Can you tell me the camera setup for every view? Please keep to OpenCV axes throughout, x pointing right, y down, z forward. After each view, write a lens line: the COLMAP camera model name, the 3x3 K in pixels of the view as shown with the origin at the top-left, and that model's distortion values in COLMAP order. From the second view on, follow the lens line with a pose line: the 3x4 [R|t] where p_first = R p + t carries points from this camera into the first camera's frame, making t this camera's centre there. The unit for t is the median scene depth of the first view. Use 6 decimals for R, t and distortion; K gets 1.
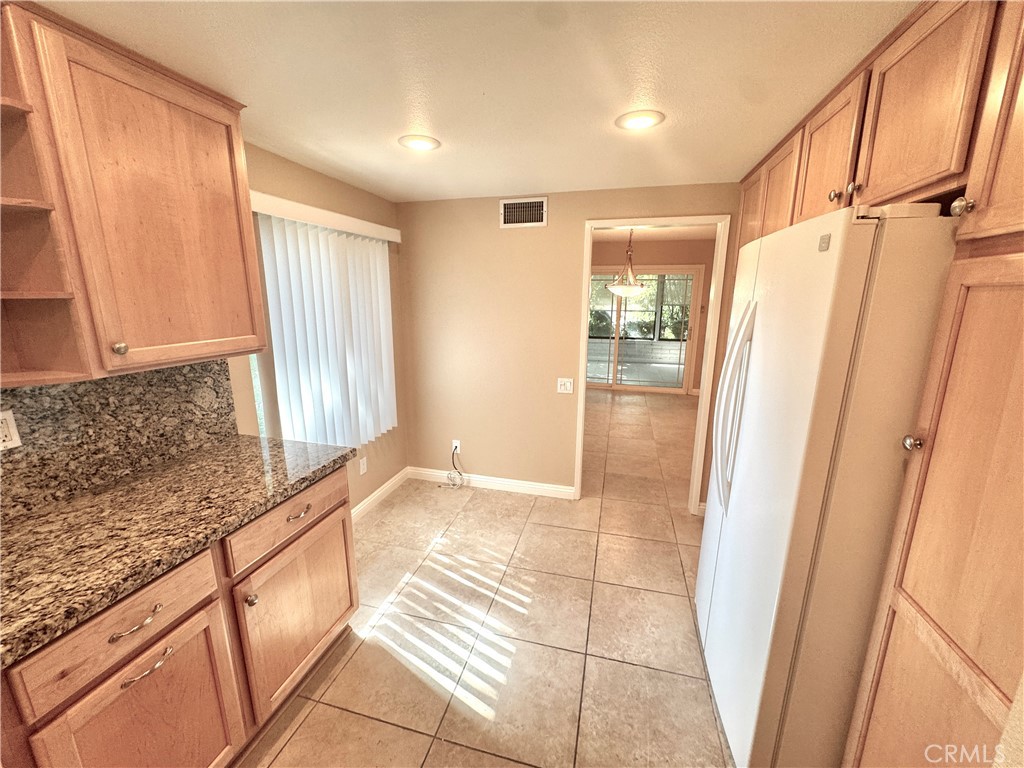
lens RADIAL K [[408.9, 0, 512.0], [0, 408.9, 384.0], [0, 0, 1]] dist [-0.002303, 0.000146]
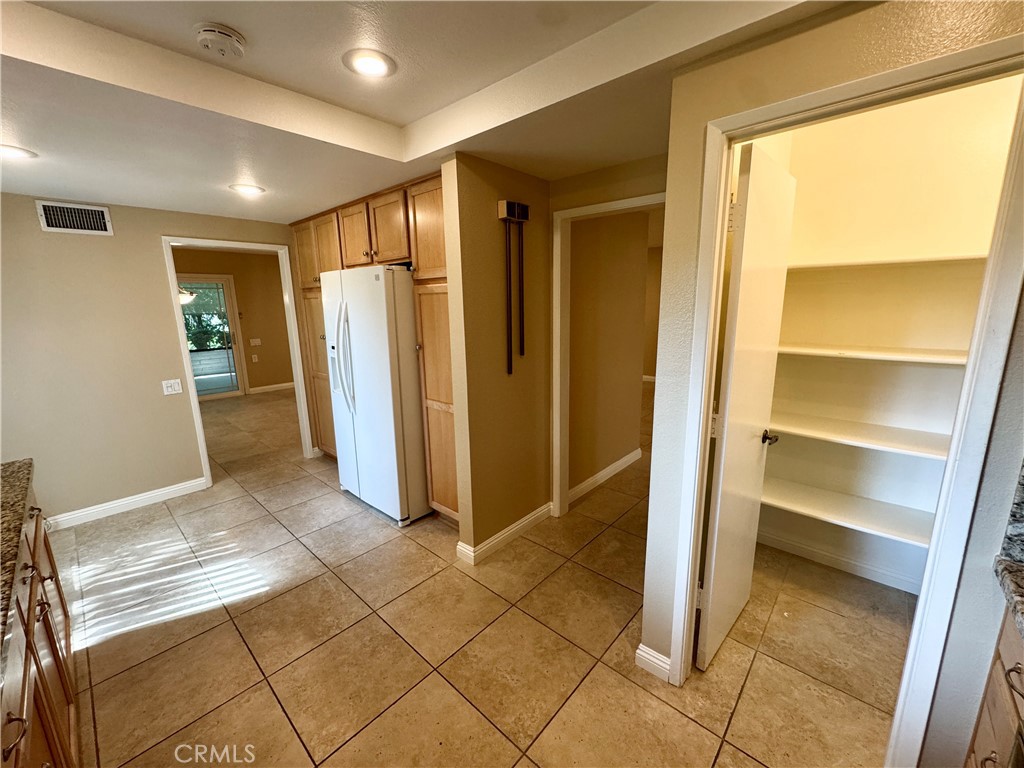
lens RADIAL K [[408.9, 0, 512.0], [0, 408.9, 384.0], [0, 0, 1]] dist [-0.002303, 0.000146]
pose [[0.456985, -0.189777, 0.868993, -0.717763], [0.206930, 0.972851, 0.103638, 0.128688], [-0.865069, 0.132460, 0.483849, -0.528773]]
